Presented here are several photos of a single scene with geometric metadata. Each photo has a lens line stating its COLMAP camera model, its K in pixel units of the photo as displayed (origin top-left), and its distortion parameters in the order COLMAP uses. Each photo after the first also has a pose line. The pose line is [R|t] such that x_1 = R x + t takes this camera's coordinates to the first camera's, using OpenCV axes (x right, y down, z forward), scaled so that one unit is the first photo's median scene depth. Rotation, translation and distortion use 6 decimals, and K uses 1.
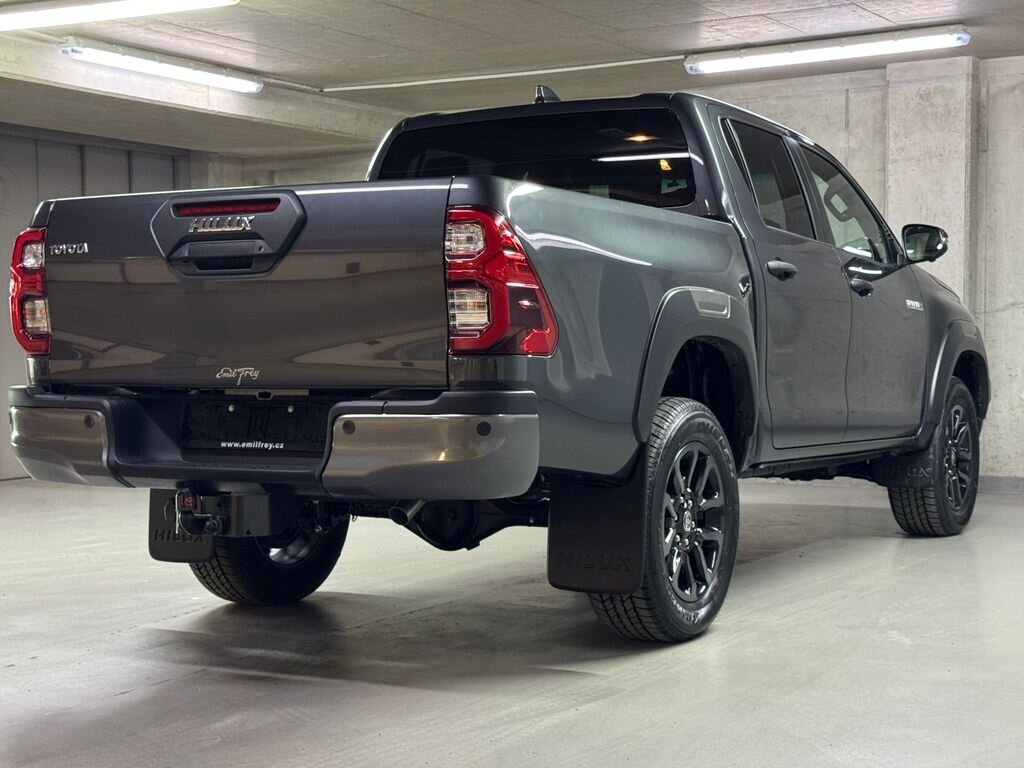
lens RADIAL K [[1658.0, 0, 511.6], [0, 1658.0, 381.4], [0, 0, 1]] dist [0.144112, 0.000000]
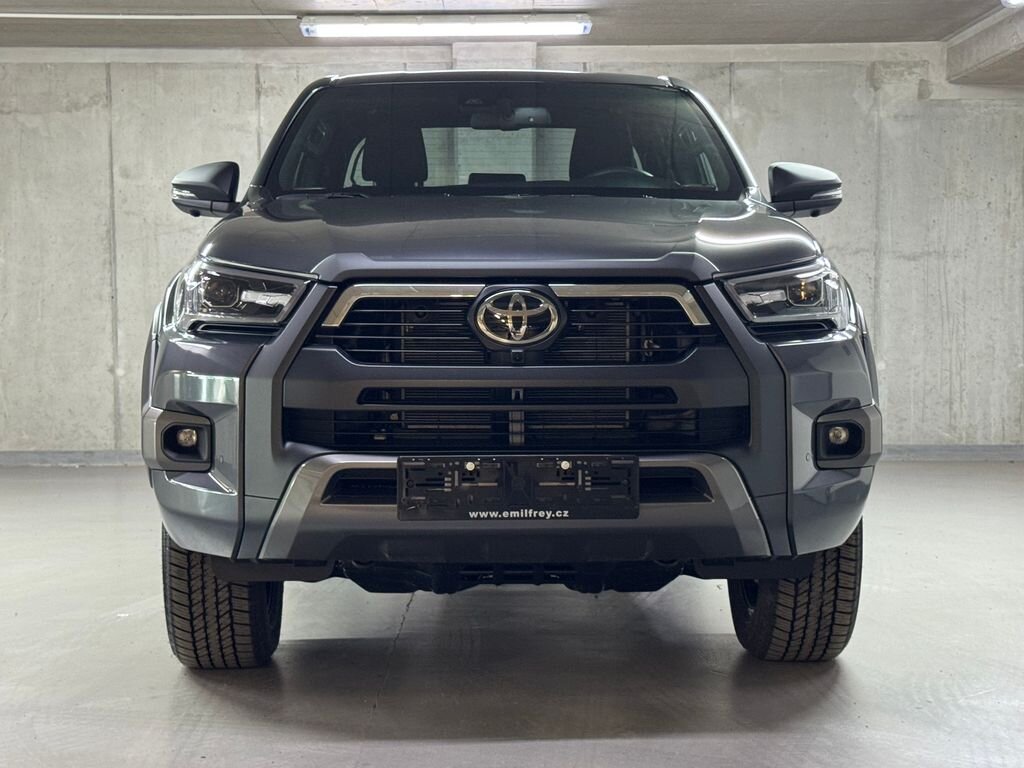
lens RADIAL K [[1775.2, 0, 509.9], [0, 1775.2, 389.2], [0, 0, 1]] dist [0.139290, 0.000000]
pose [[0.863027, -0.022321, 0.504664, -0.308160], [0.013946, 0.999695, 0.020366, -0.002323], [-0.504965, -0.010538, 0.863075, 0.060175]]
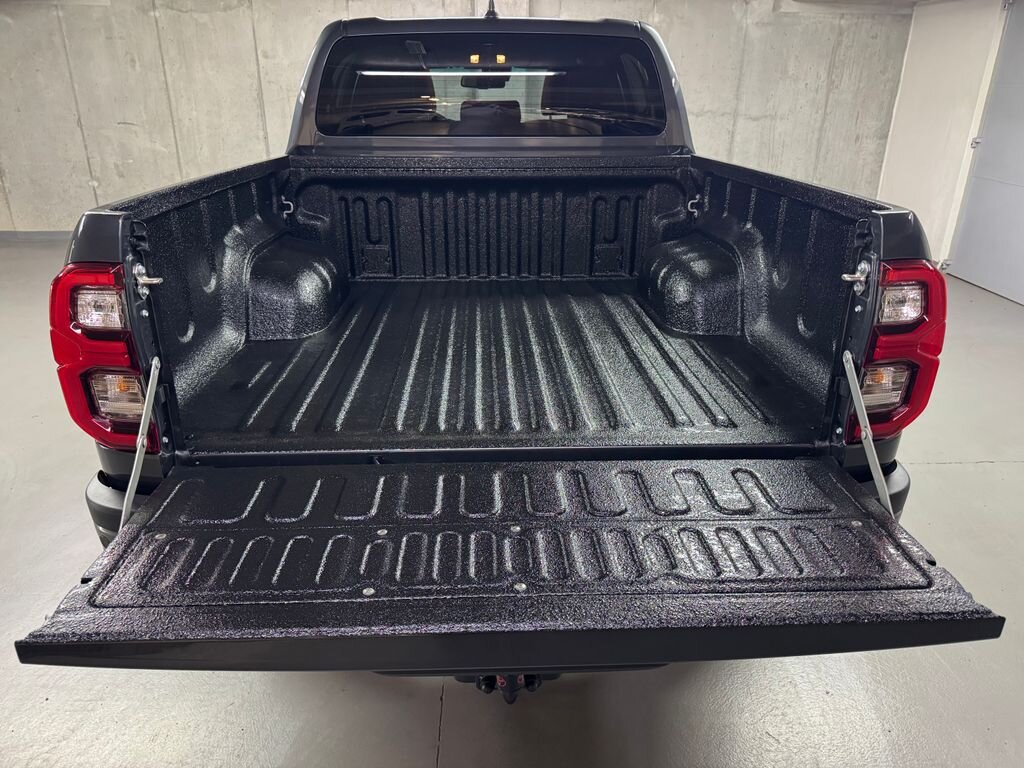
lens RADIAL K [[730.3, 0, 507.1], [0, 730.3, 387.1], [0, 0, 1]] dist [0.003204, -0.003593]
pose [[0.851795, -0.190252, 0.488109, -0.153129], [0.000363, 0.931940, 0.362613, -0.076139], [-0.523876, -0.308694, 0.793891, 0.364772]]
